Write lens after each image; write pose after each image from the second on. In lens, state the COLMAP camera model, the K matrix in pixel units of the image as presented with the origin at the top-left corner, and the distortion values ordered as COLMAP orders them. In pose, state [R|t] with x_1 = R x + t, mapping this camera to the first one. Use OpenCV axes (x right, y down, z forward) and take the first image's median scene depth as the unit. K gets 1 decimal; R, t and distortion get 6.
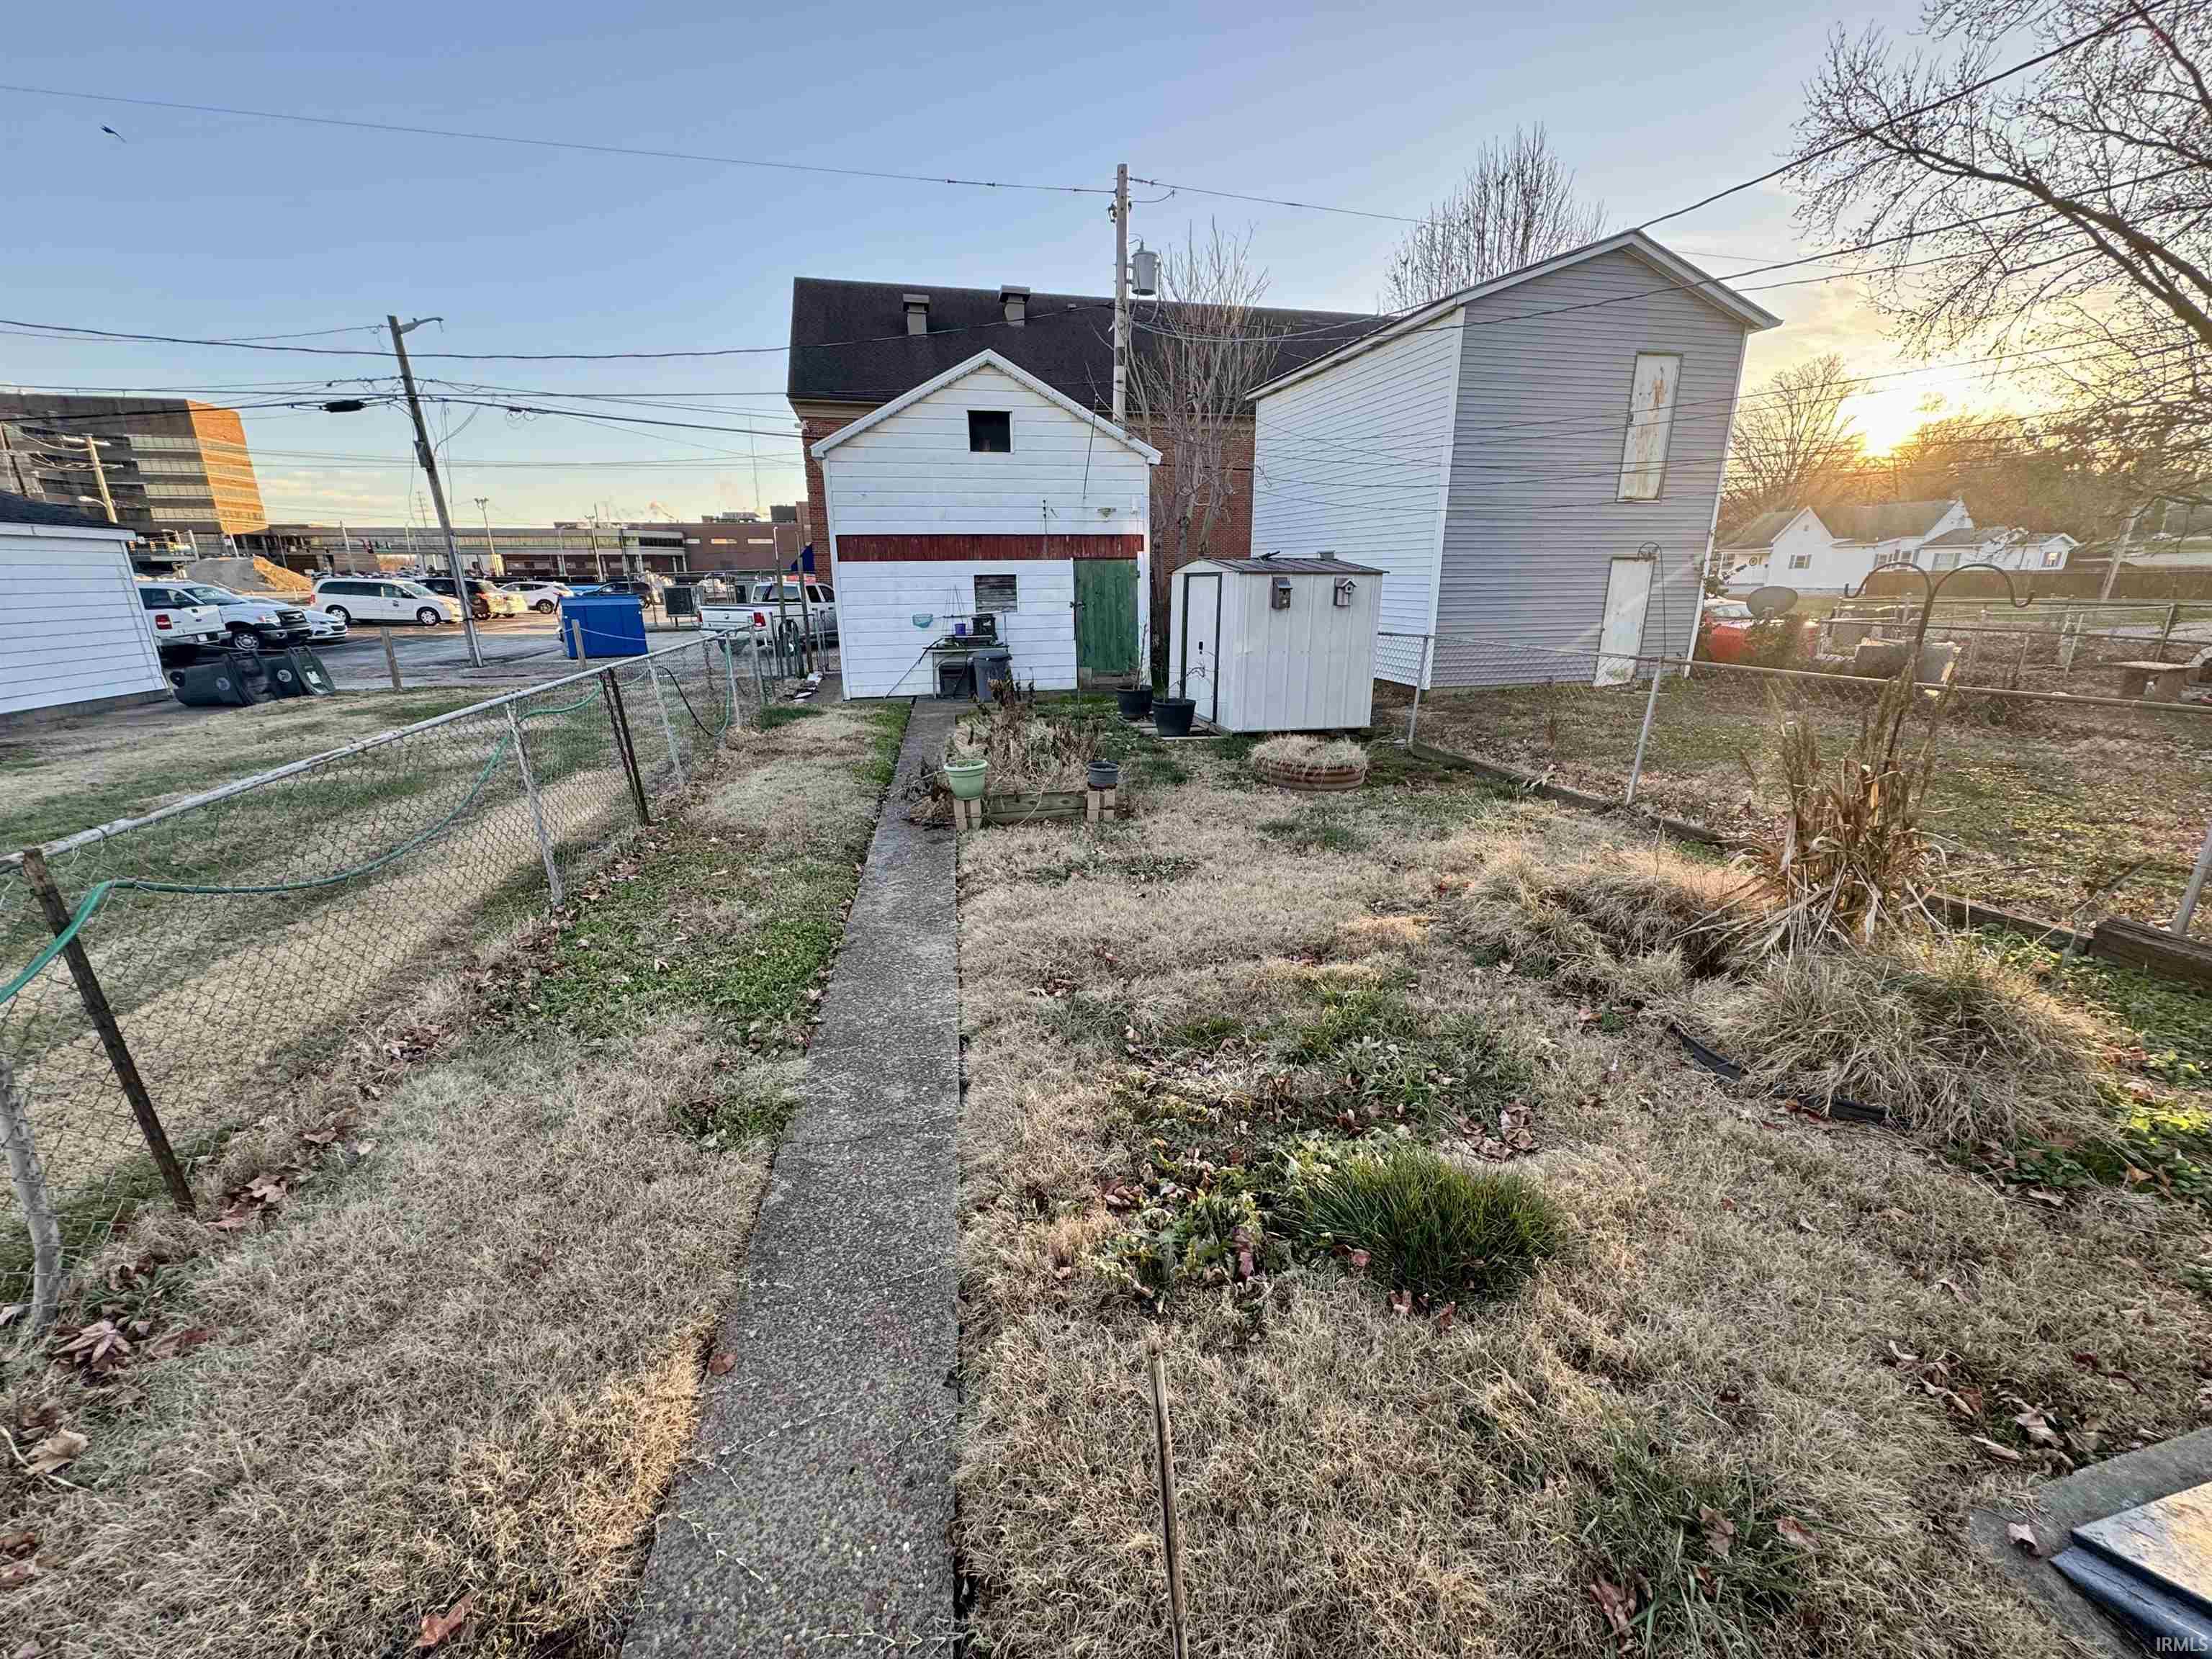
lens RADIAL K [[879.9, 0, 1105.3], [0, 879.9, 826.7], [0, 0, 1]] dist [-0.001294, 0.000646]
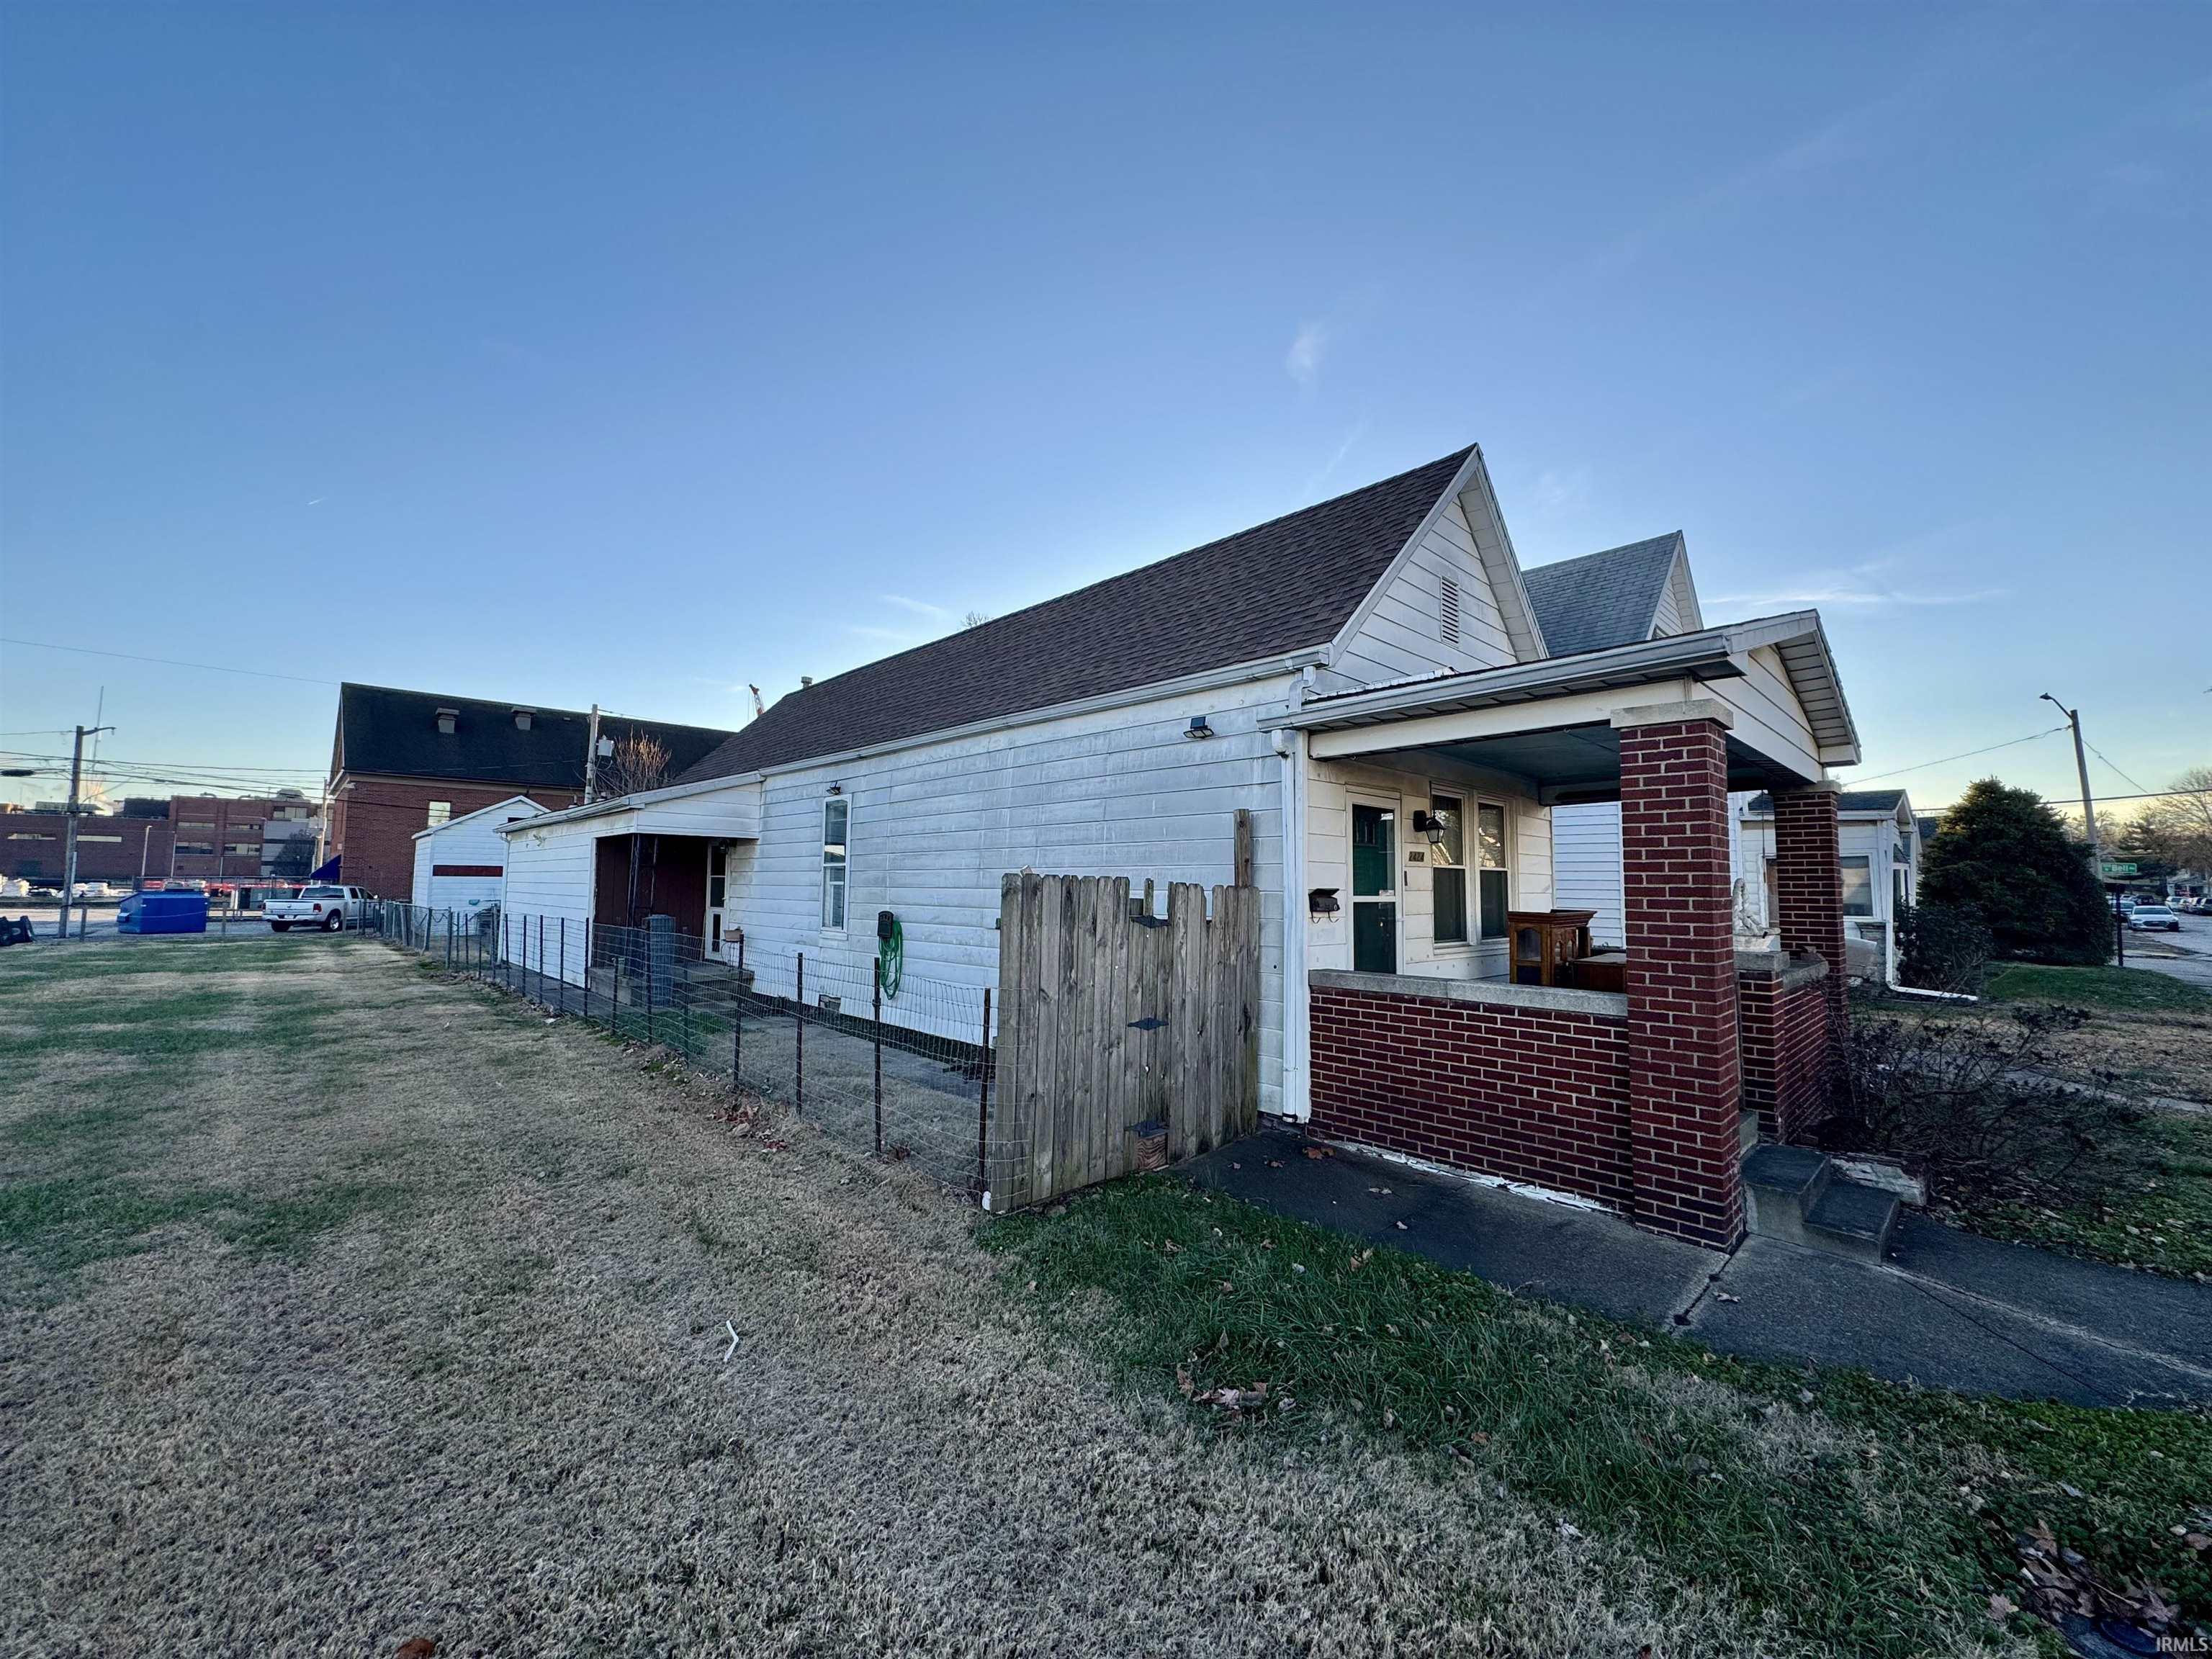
lens RADIAL K [[879.9, 0, 1105.0], [0, 879.9, 833.0], [0, 0, 1]] dist [-0.001294, 0.000646]
pose [[0.866923, 0.044097, 0.496487, 0.060868], [0.125293, 0.944817, -0.302692, 0.464409], [-0.482437, 0.324617, 0.813559, -1.605625]]
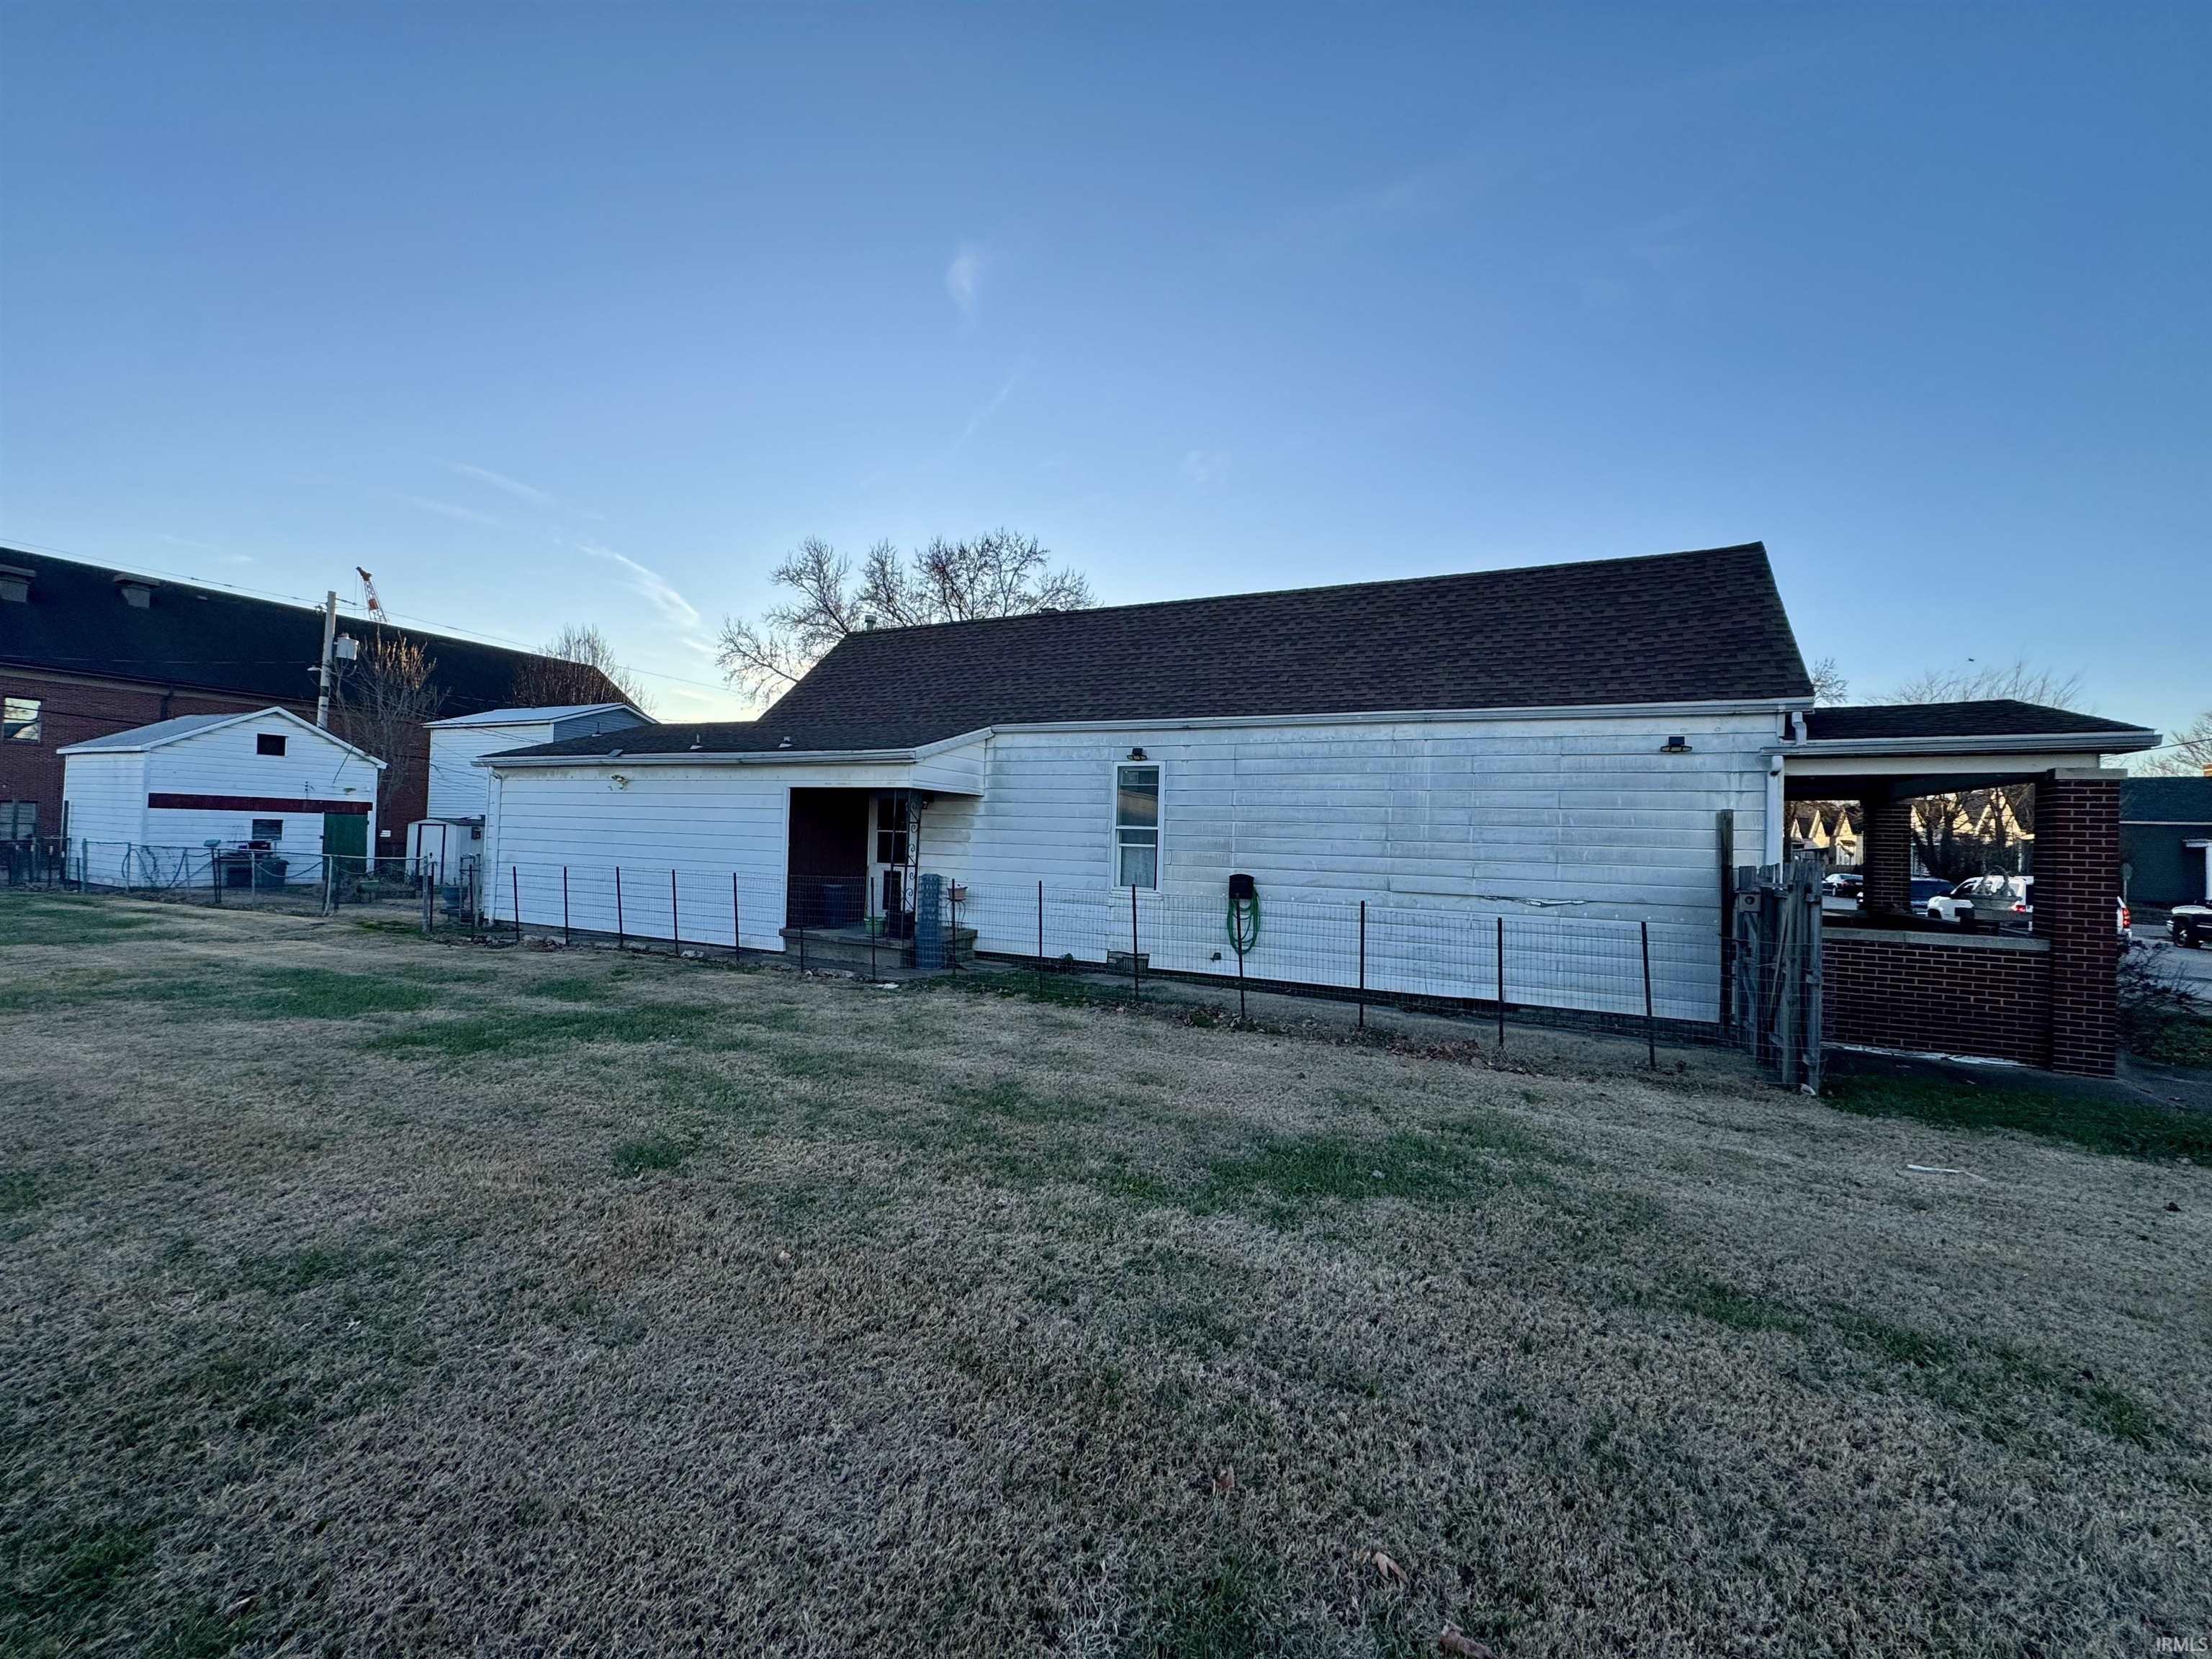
lens RADIAL K [[879.9, 0, 1112.4], [0, 879.9, 827.4], [0, 0, 1]] dist [-0.001294, 0.000646]
pose [[0.626641, 0.036074, 0.778473, -0.425789], [0.184523, 0.963654, -0.193189, 0.374067], [-0.757147, 0.264707, 0.597209, -1.304171]]
